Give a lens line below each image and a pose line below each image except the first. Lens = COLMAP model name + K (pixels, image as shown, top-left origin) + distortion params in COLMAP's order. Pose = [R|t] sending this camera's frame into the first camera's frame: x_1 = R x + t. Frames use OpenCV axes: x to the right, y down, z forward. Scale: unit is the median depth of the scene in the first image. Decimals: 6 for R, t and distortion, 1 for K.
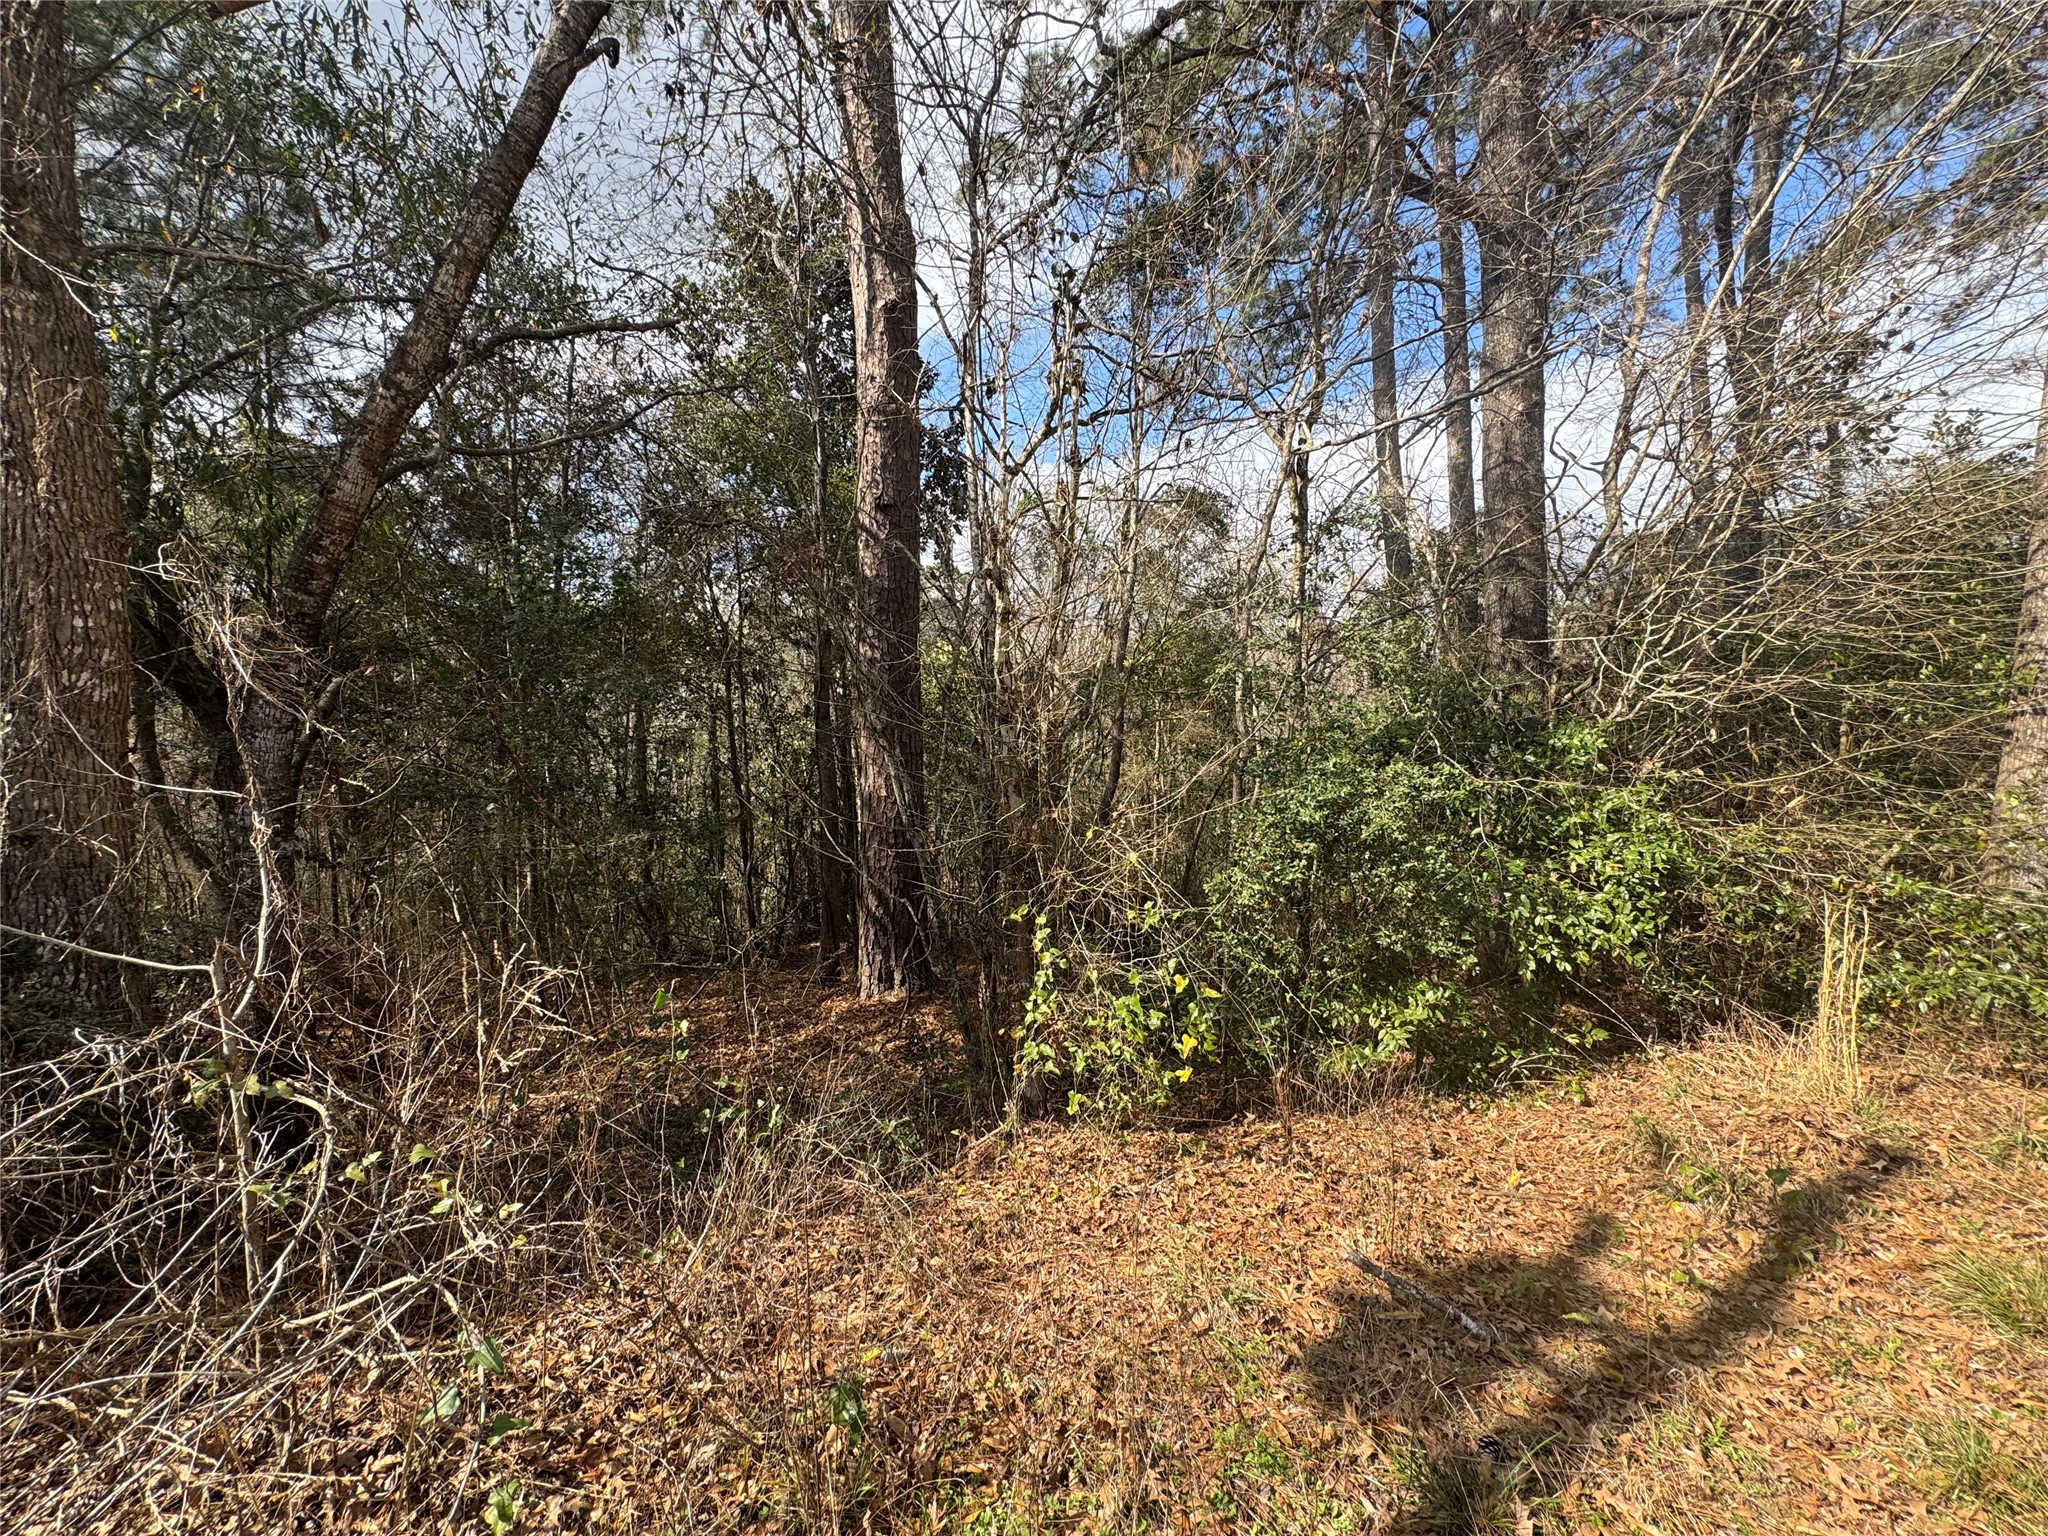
lens RADIAL K [[828.7, 0, 1026.6], [0, 828.7, 754.7], [0, 0, 1]] dist [-0.005237, 0.000333]
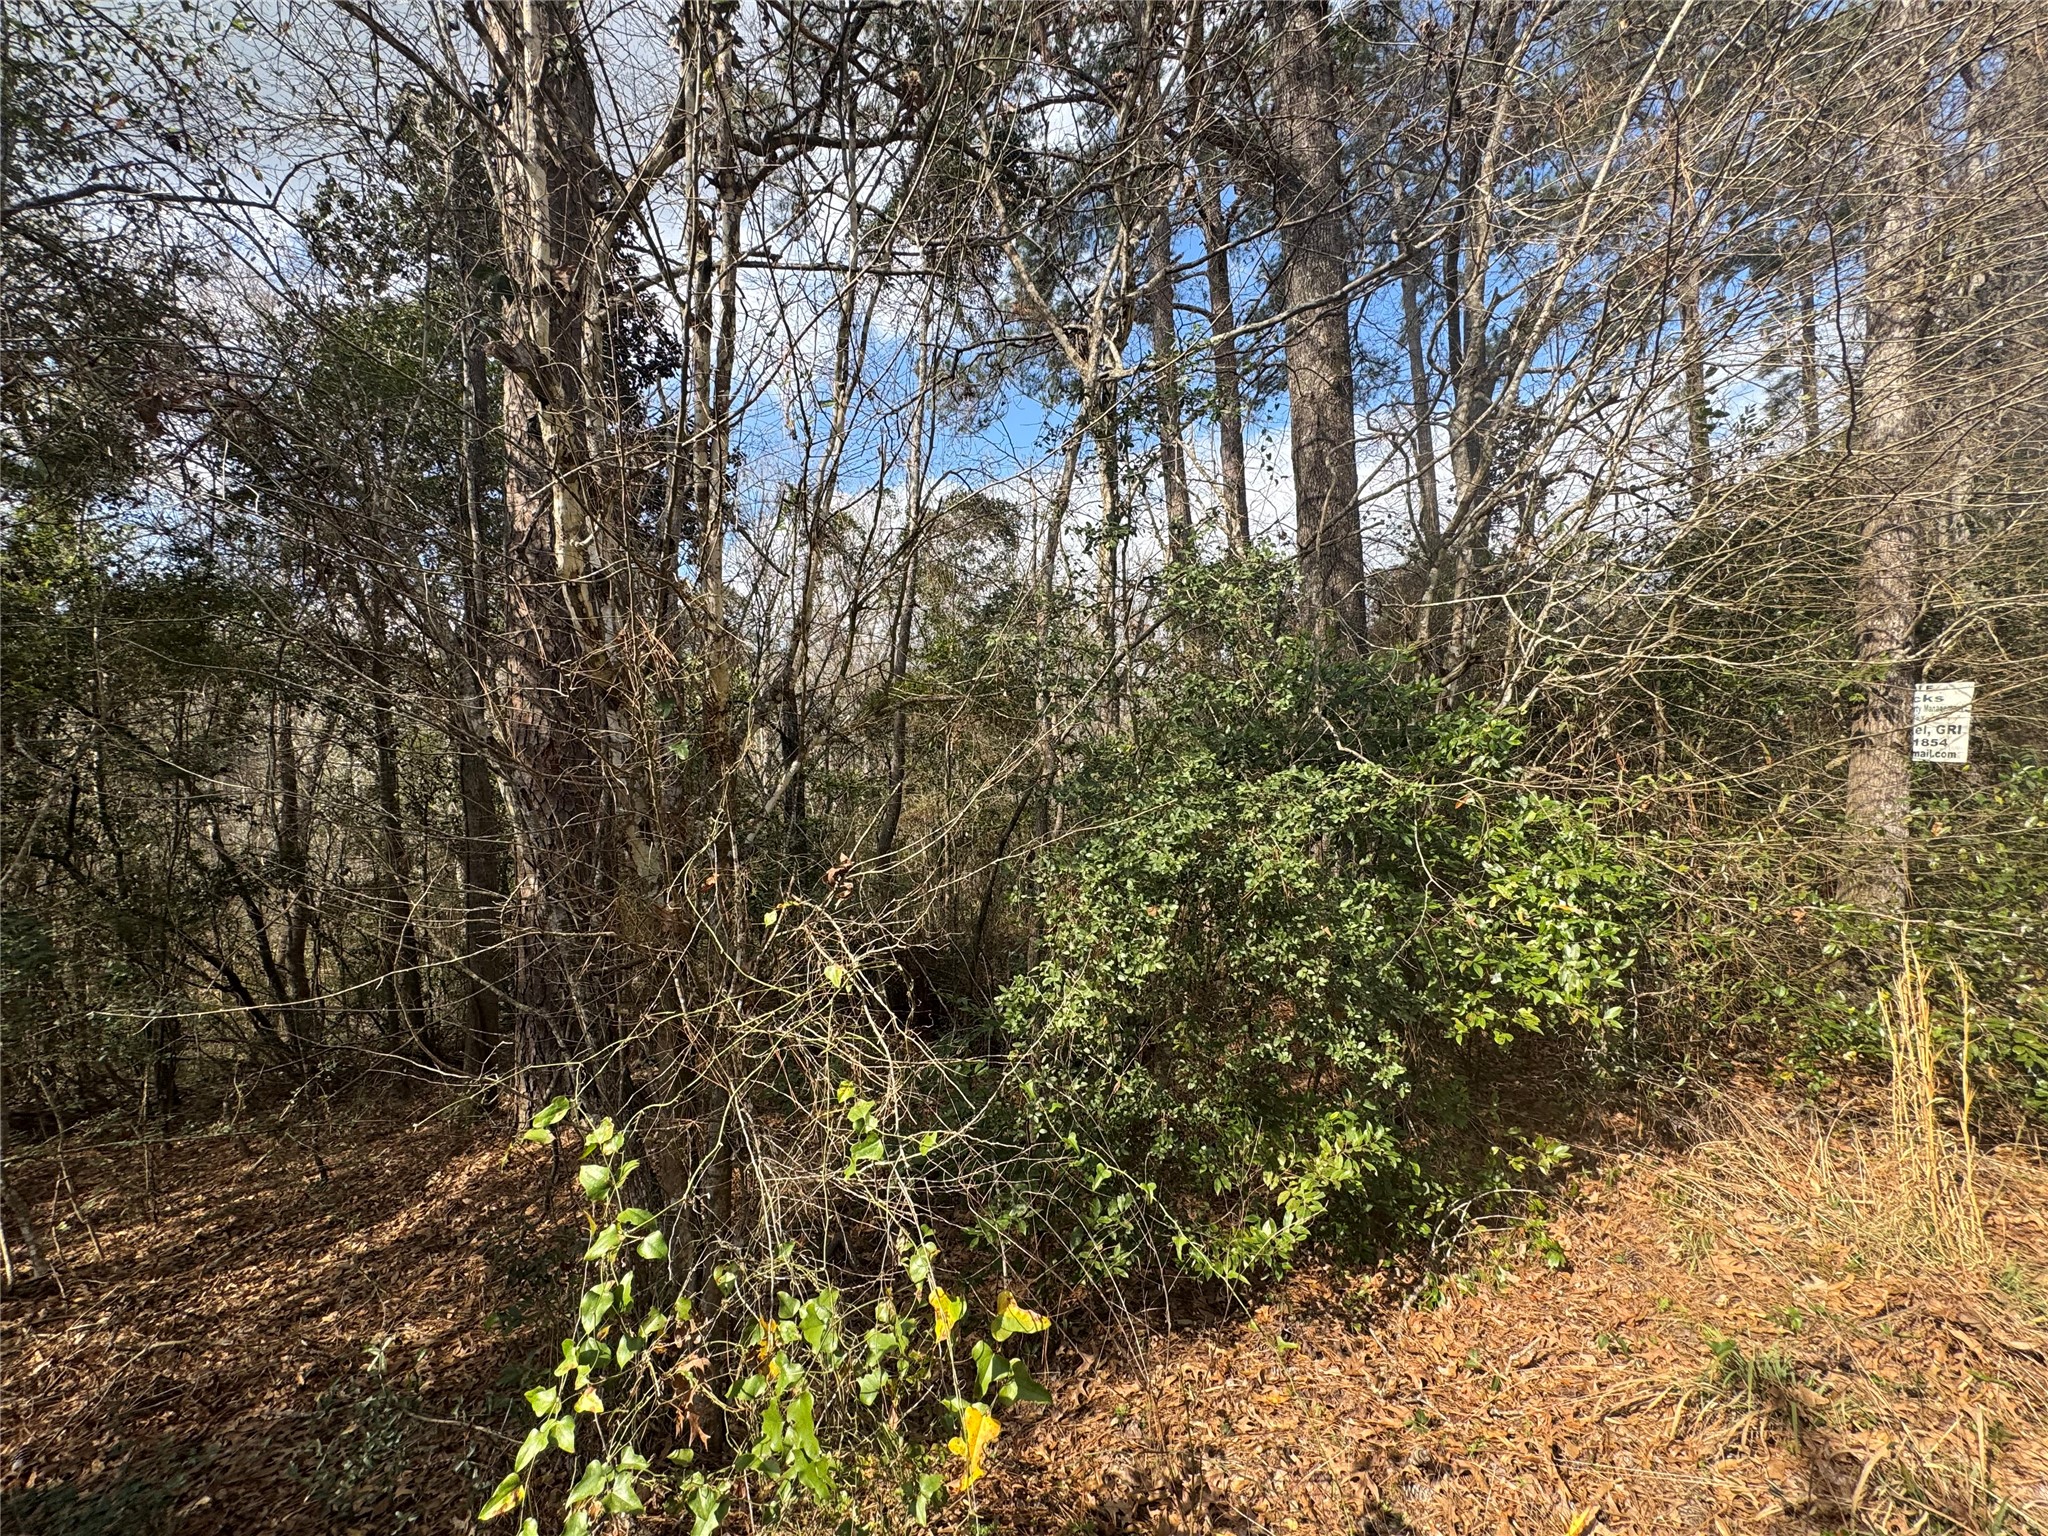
lens RADIAL K [[828.7, 0, 1023.9], [0, 828.7, 775.1], [0, 0, 1]] dist [-0.005237, 0.000333]
pose [[0.971528, -0.028255, 0.235235, 0.117596], [0.031778, 0.999432, -0.011198, 0.018132], [-0.234785, 0.018354, 0.971874, 0.495021]]
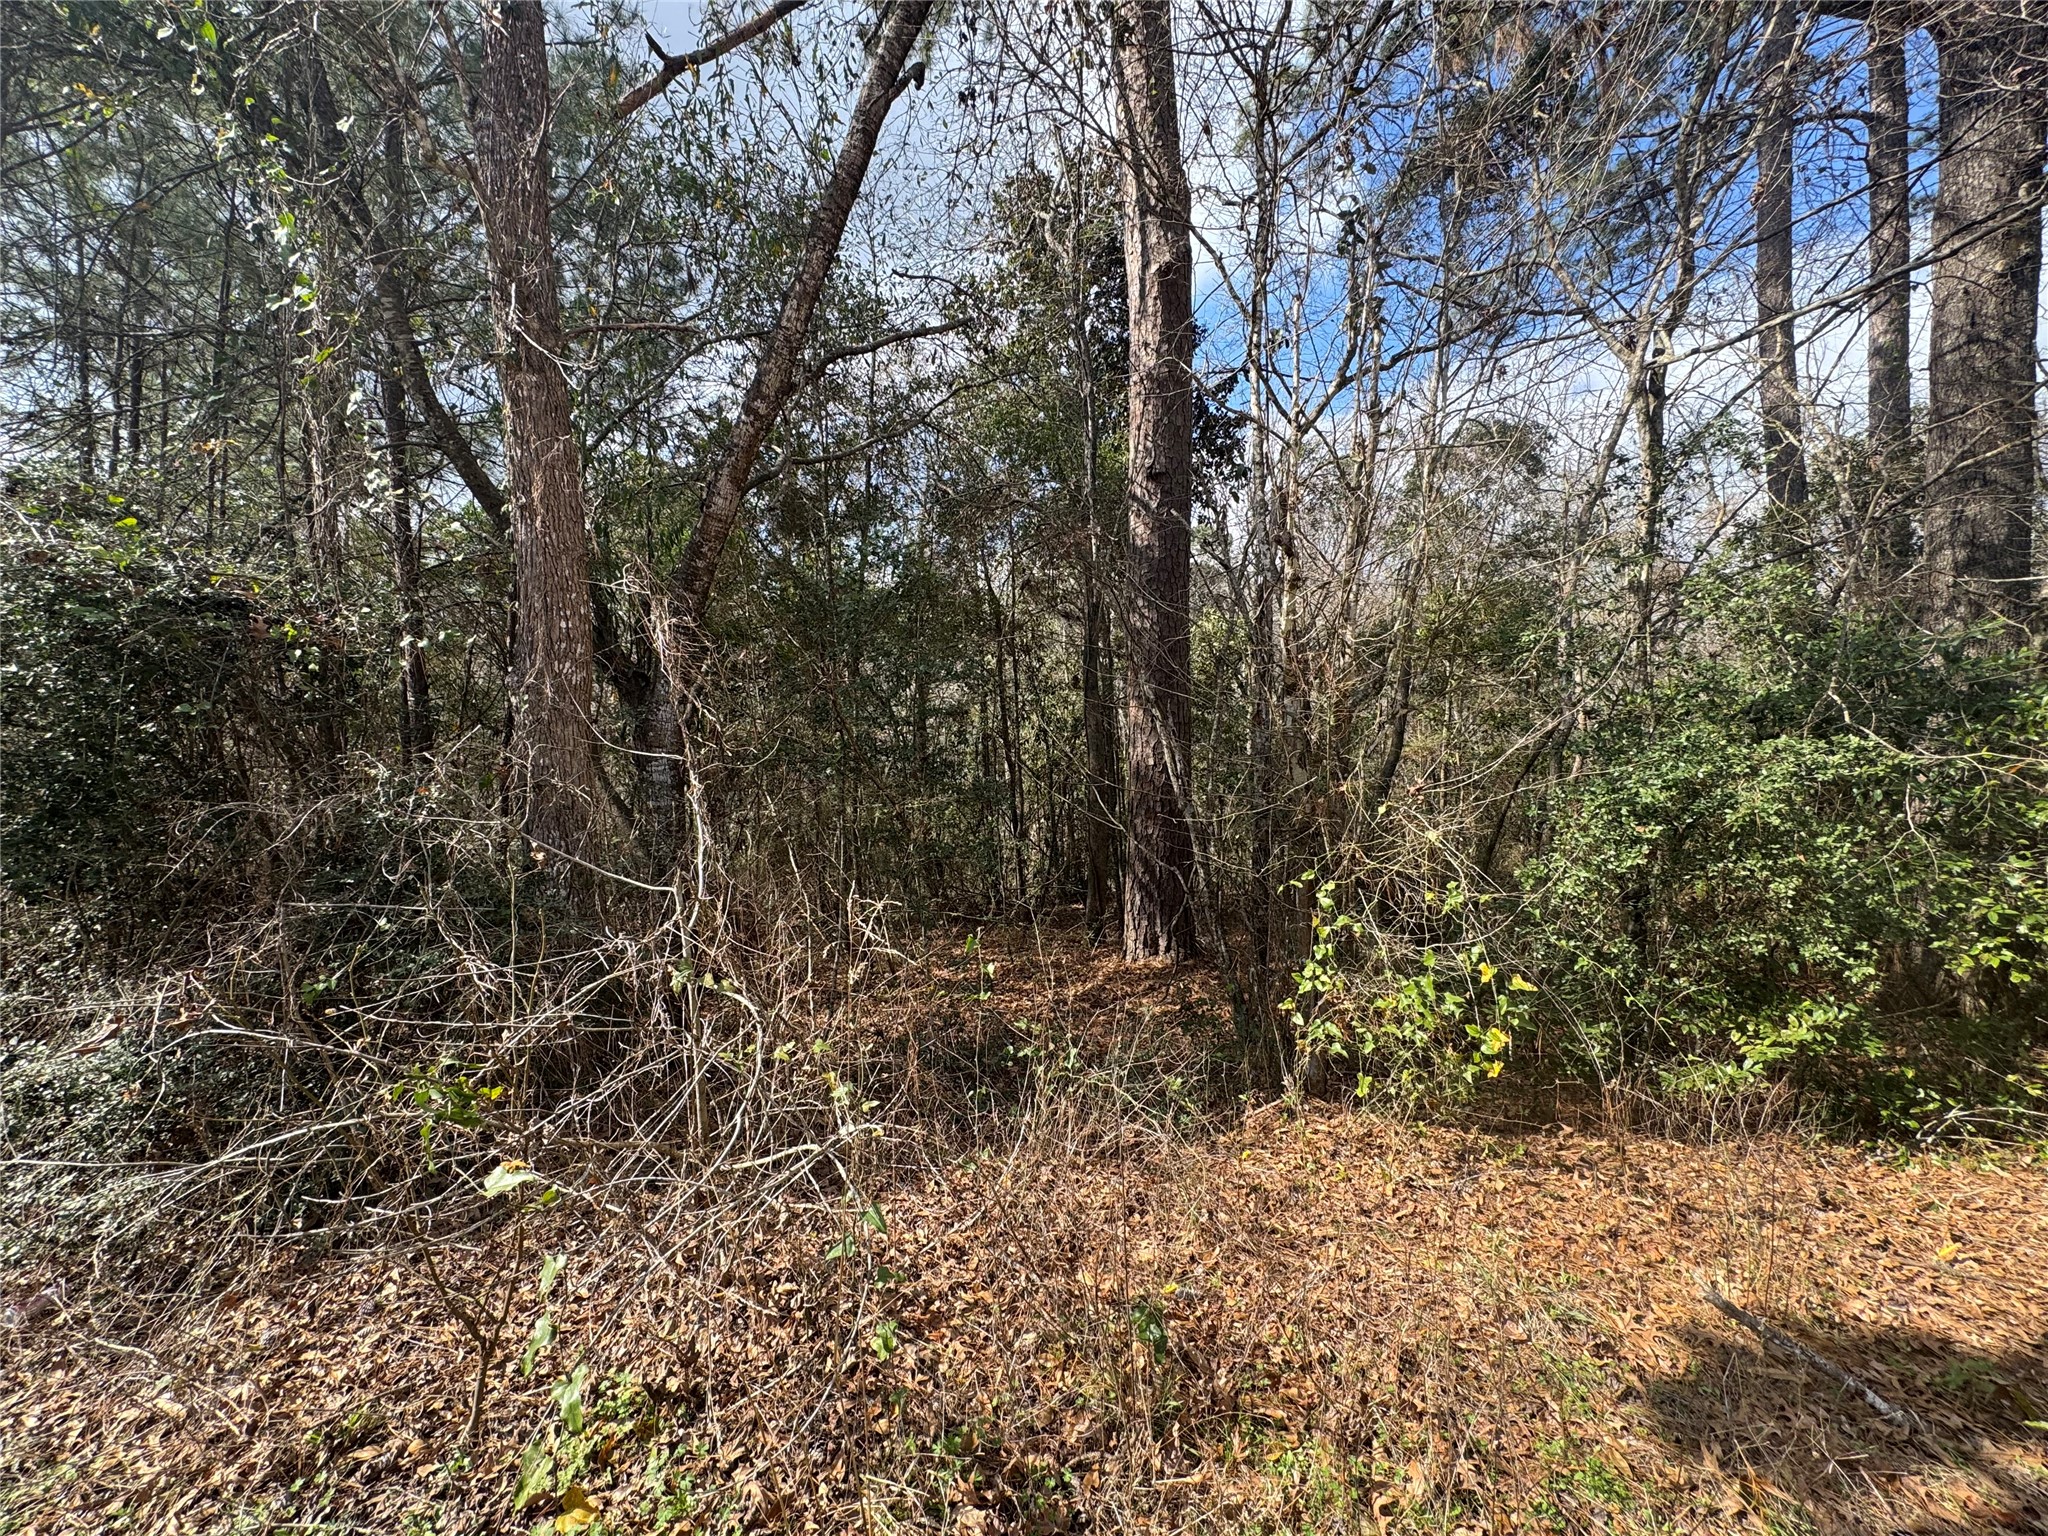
lens RADIAL K [[828.7, 0, 1019.2], [0, 828.7, 759.7], [0, 0, 1]] dist [-0.005237, 0.000333]
pose [[0.949862, 0.014601, -0.312328, -0.019622], [-0.000939, 0.999038, 0.043846, -0.001590], [0.312668, -0.041354, 0.948962, -0.019634]]
